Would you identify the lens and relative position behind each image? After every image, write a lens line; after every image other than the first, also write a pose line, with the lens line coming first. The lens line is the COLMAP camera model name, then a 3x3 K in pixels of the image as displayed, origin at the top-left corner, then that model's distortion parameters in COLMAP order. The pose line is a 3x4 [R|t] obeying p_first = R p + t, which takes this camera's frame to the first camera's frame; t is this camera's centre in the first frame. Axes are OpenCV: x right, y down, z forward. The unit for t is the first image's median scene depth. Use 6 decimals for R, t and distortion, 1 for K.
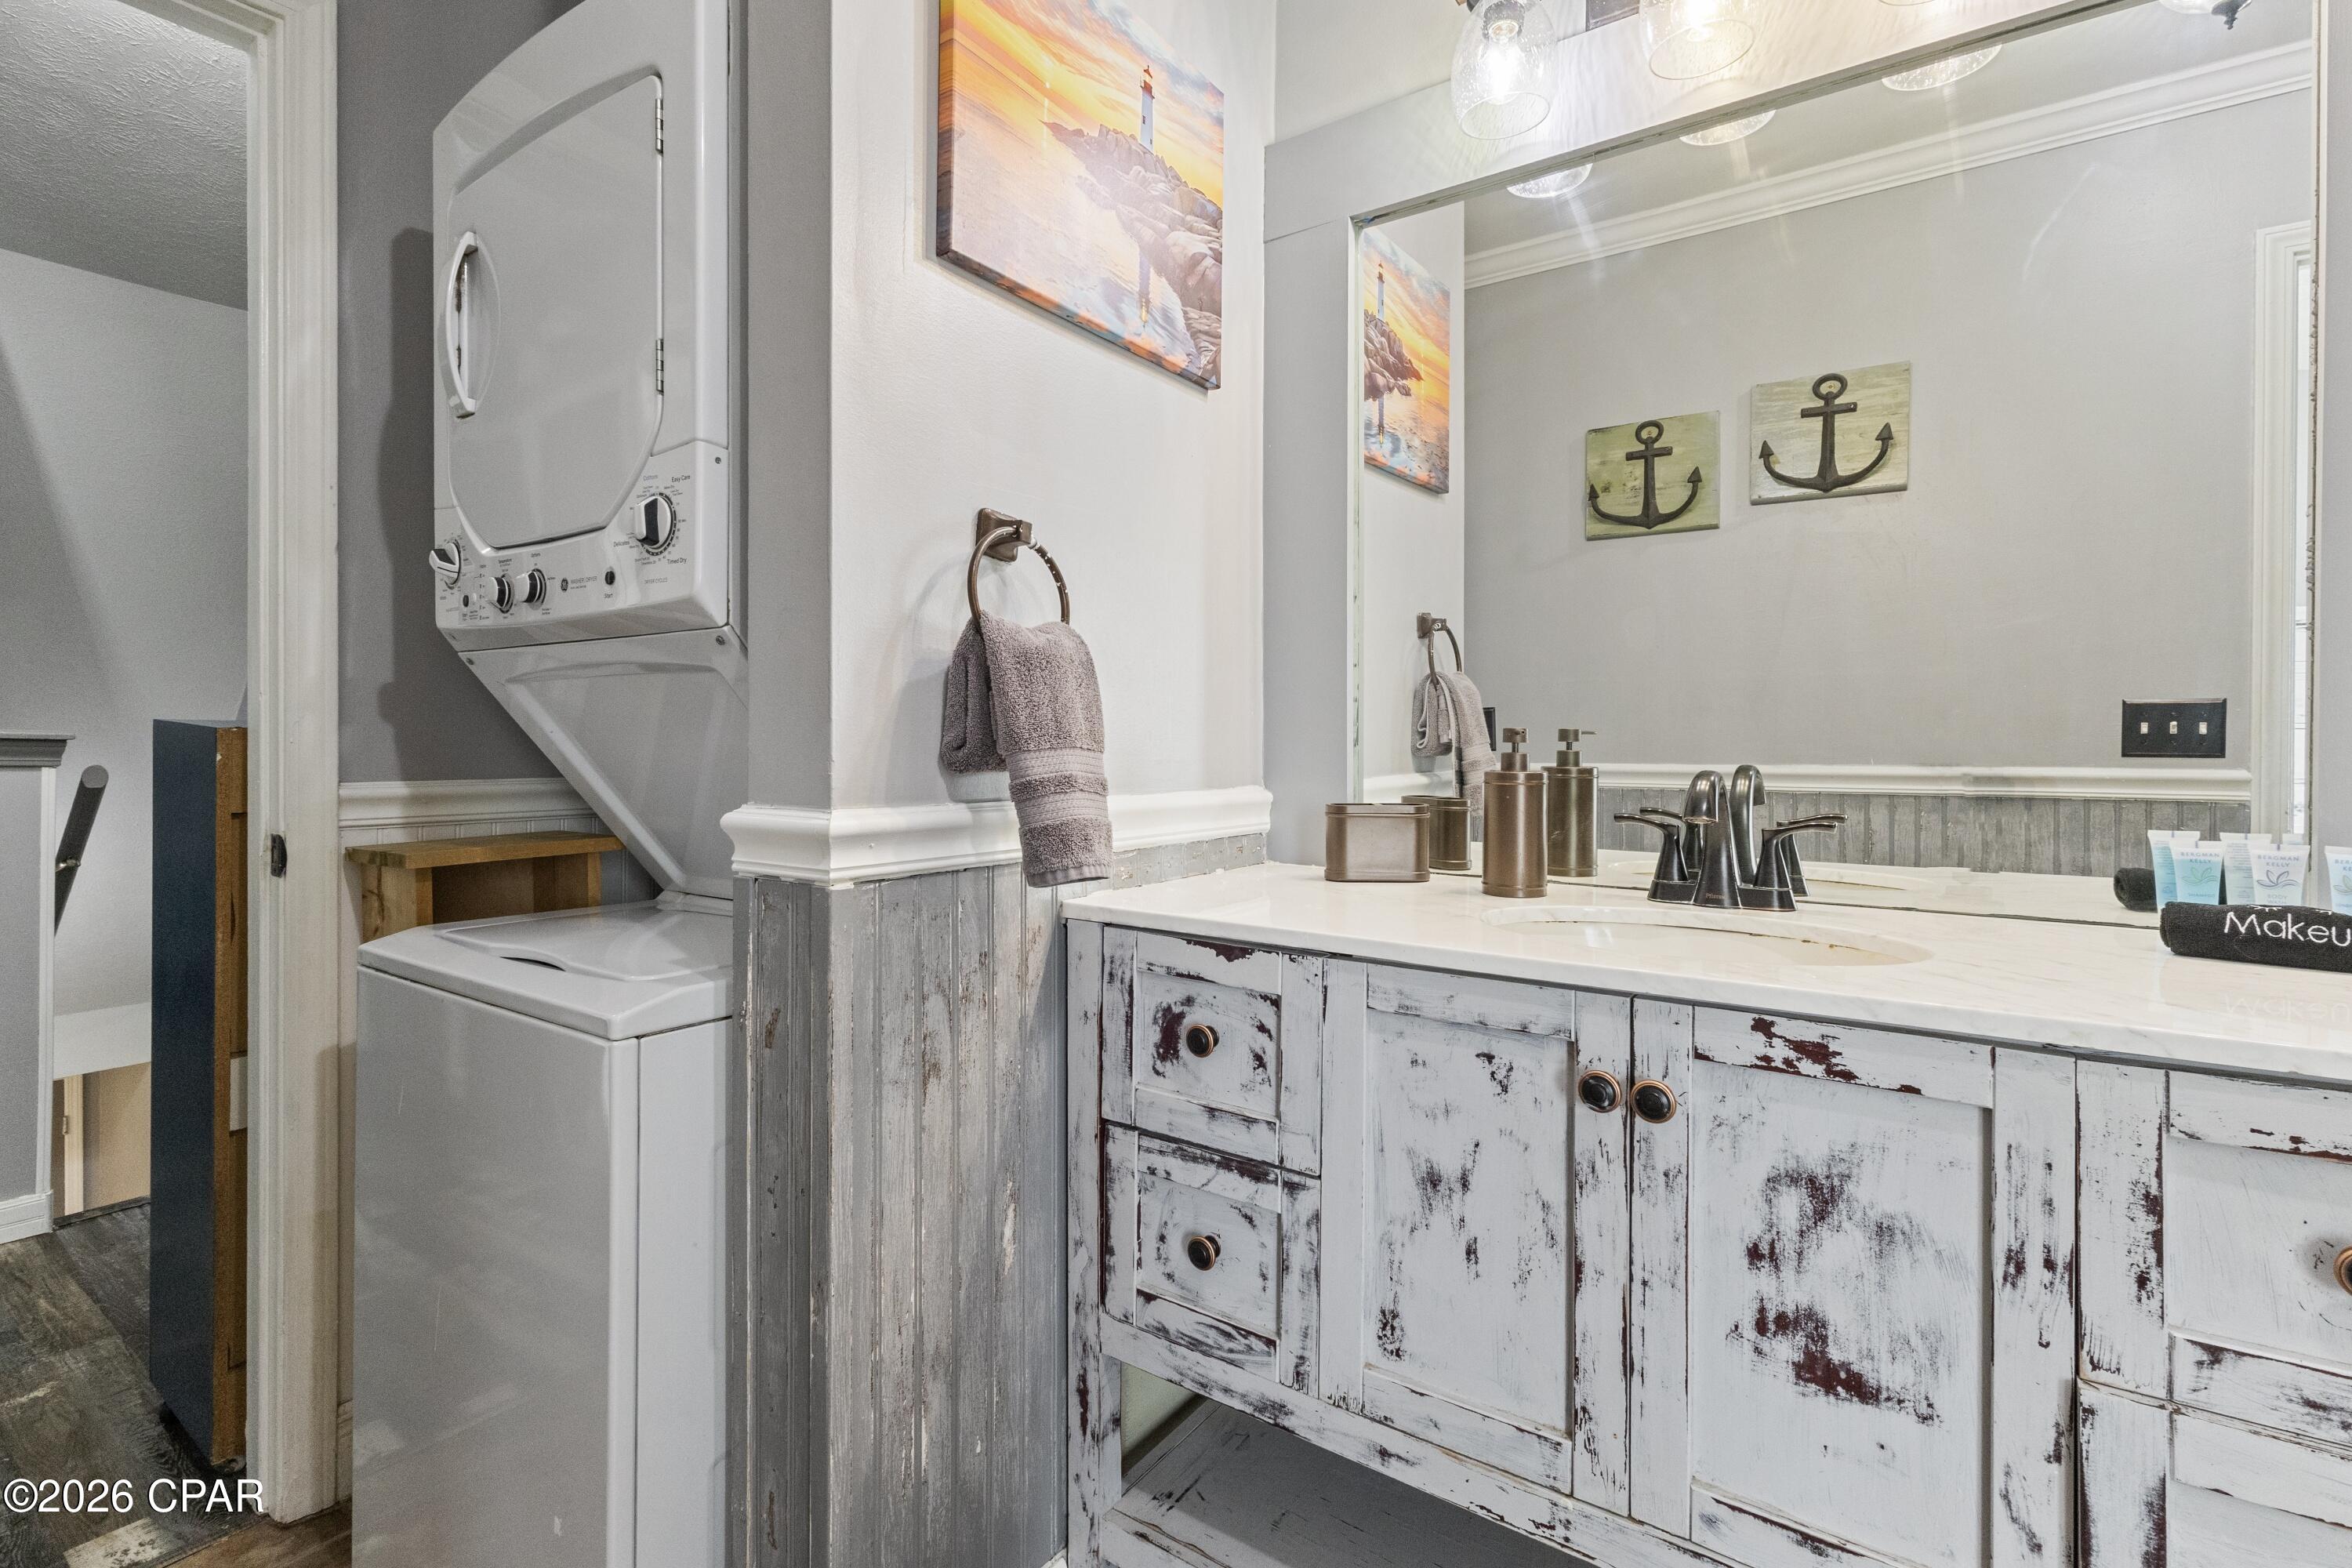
lens RADIAL K [[1099.8, 0, 1175.4], [0, 1099.8, 728.6], [0, 0, 1]] dist [0.002045, 0.000950]
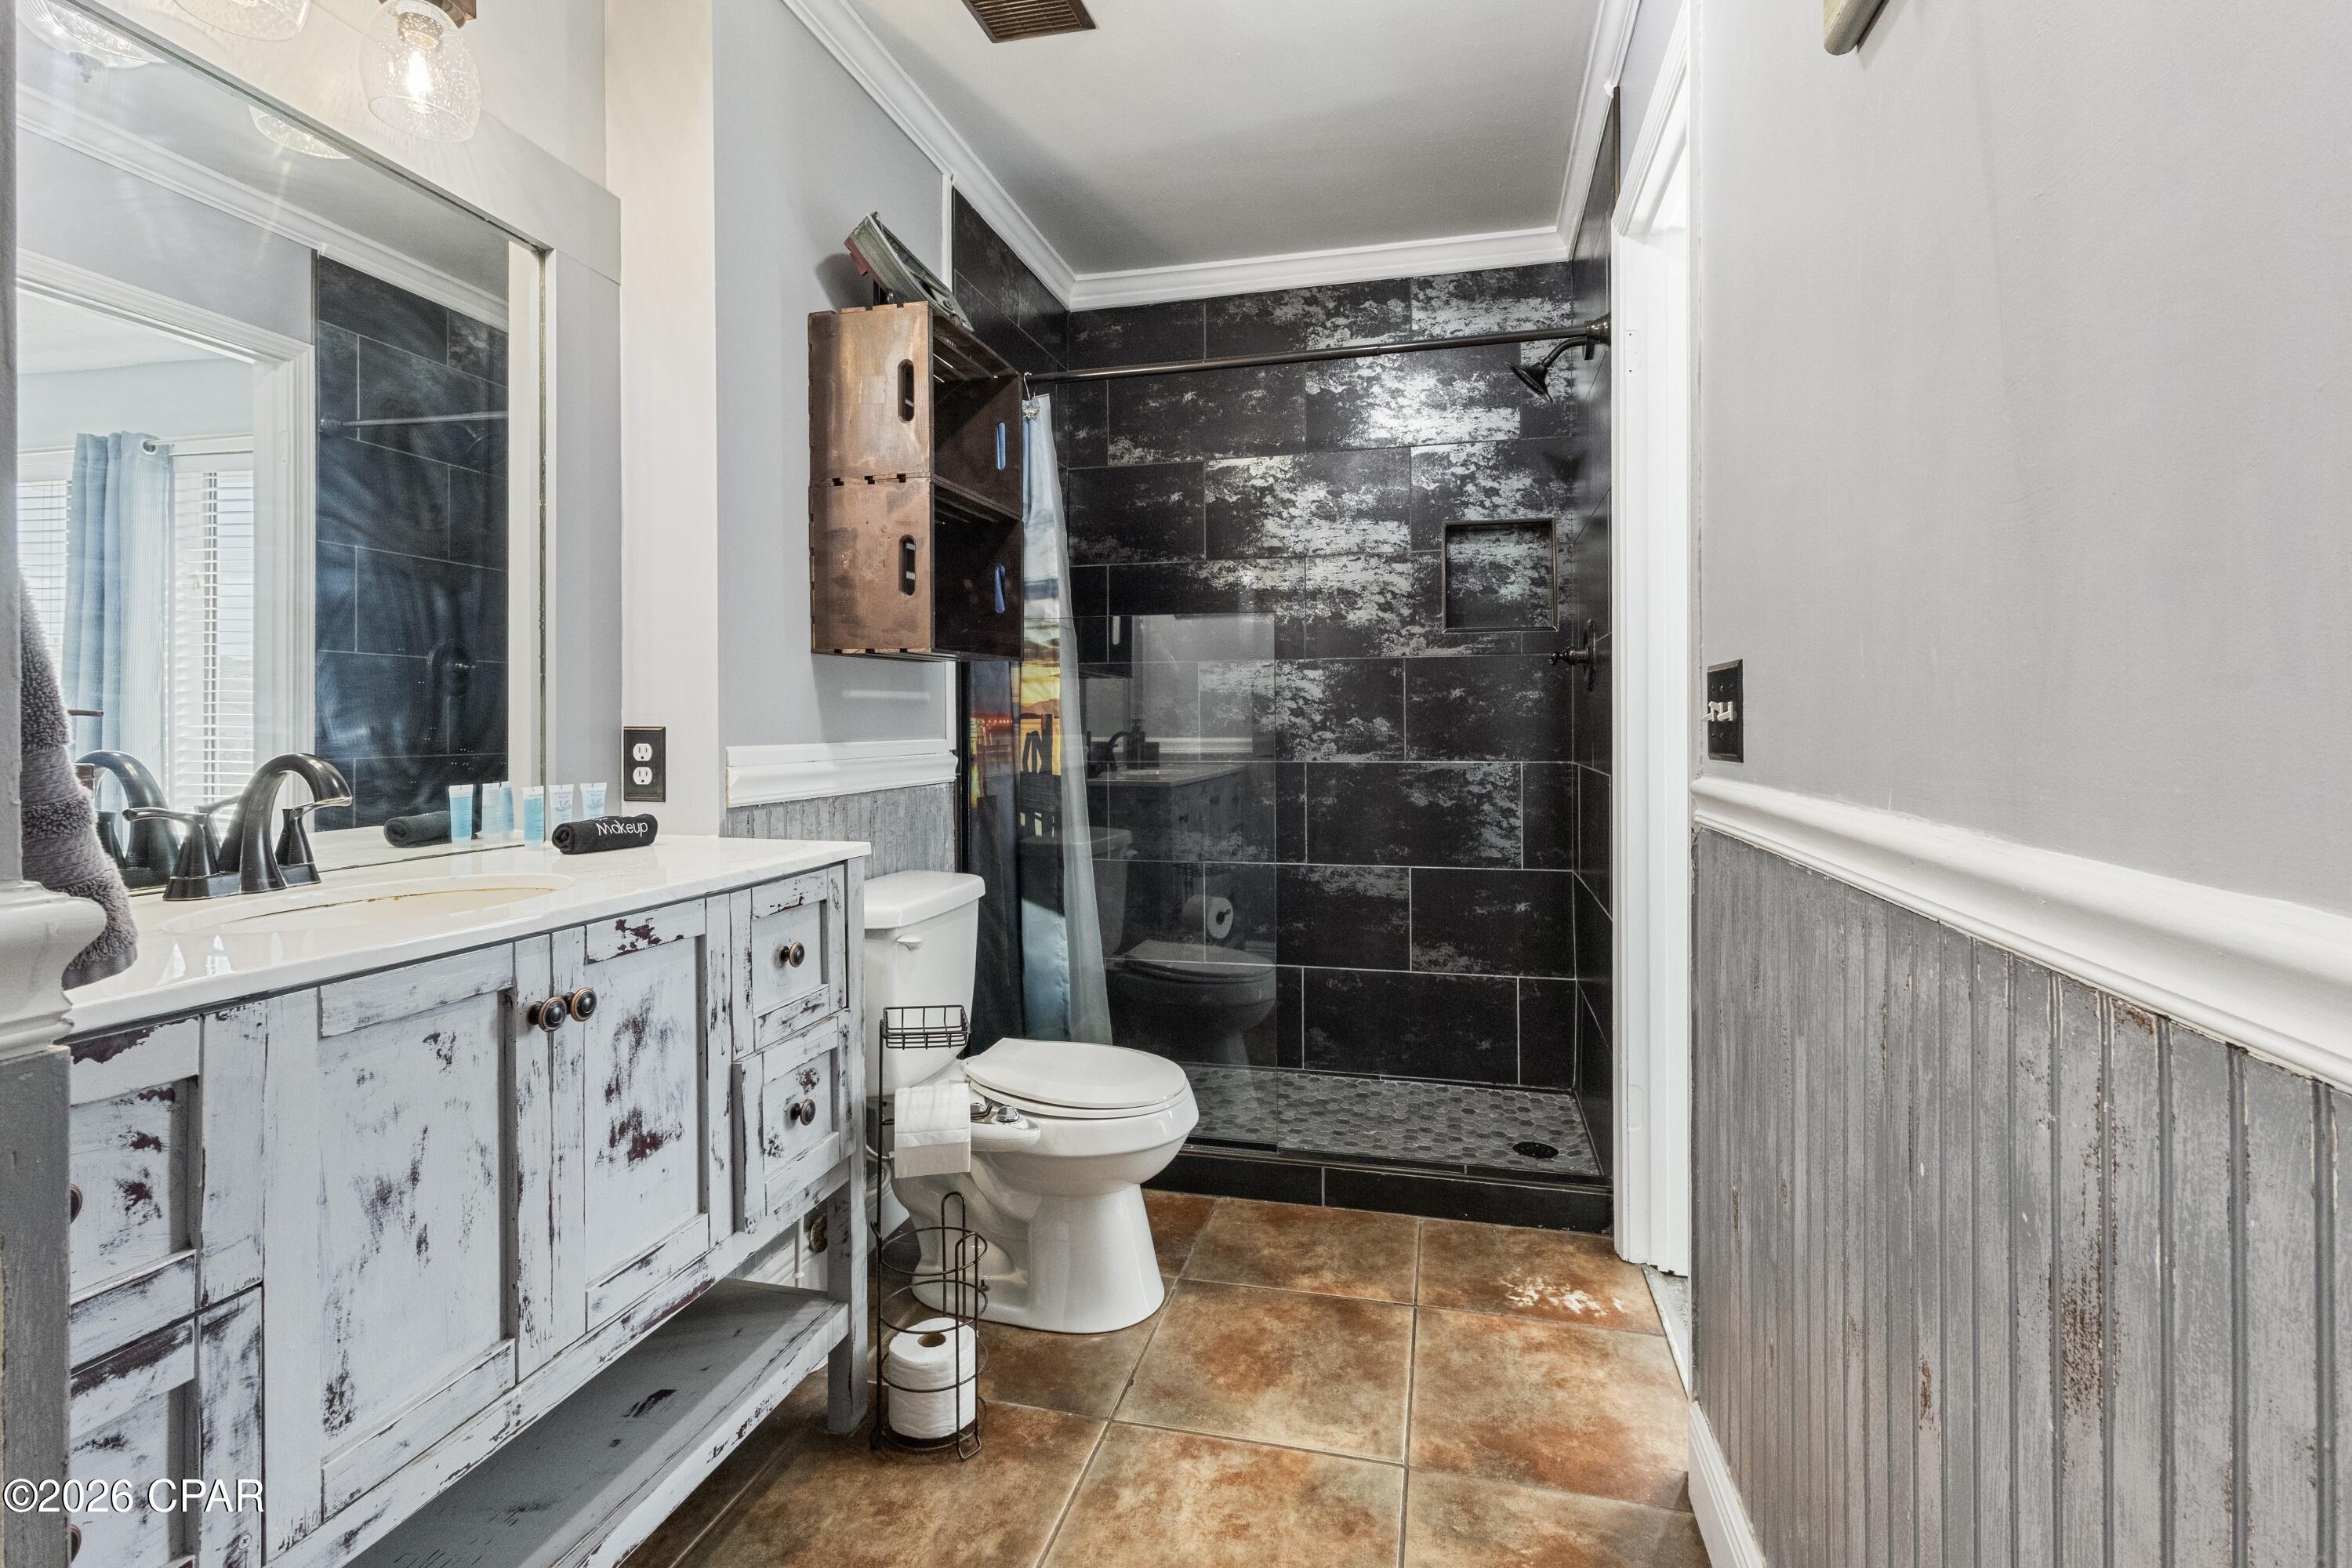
lens RADIAL K [[1099.8, 0, 1175.4], [0, 1099.8, 728.6], [0, 0, 1]] dist [0.002045, 0.000950]
pose [[-0.367518, 0.005701, 0.929999, -1.032708], [0.005810, 0.999976, -0.003833, 0.026580], [-0.929998, 0.003995, -0.367542, 0.841388]]
